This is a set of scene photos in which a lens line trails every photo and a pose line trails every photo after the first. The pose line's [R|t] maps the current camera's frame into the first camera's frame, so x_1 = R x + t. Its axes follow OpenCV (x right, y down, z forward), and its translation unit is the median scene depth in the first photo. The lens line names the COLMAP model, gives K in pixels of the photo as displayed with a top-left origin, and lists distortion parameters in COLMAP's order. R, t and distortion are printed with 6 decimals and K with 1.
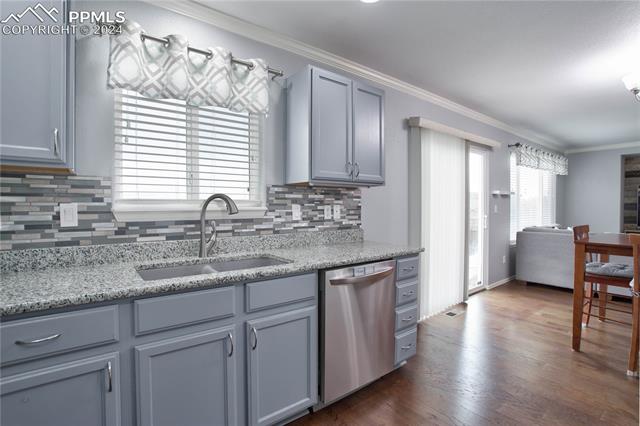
lens RADIAL K [[314.8, 0, 320.0], [0, 314.8, 213.0], [0, 0, 1]] dist [-0.106543, 0.030782]
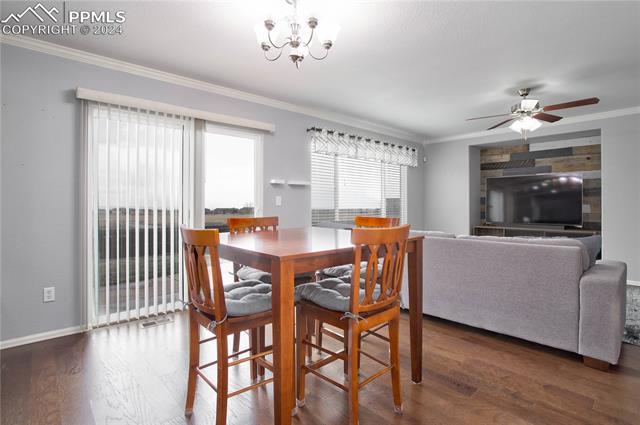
lens RADIAL K [[311.6, 0, 319.4], [0, 311.6, 204.7], [0, 0, 1]] dist [-0.068826, 0.028019]
pose [[0.994982, 0.002966, 0.100012, 0.865946], [-0.000797, 0.999764, -0.021722, 0.024844], [-0.100053, 0.021533, 0.994749, 0.127478]]
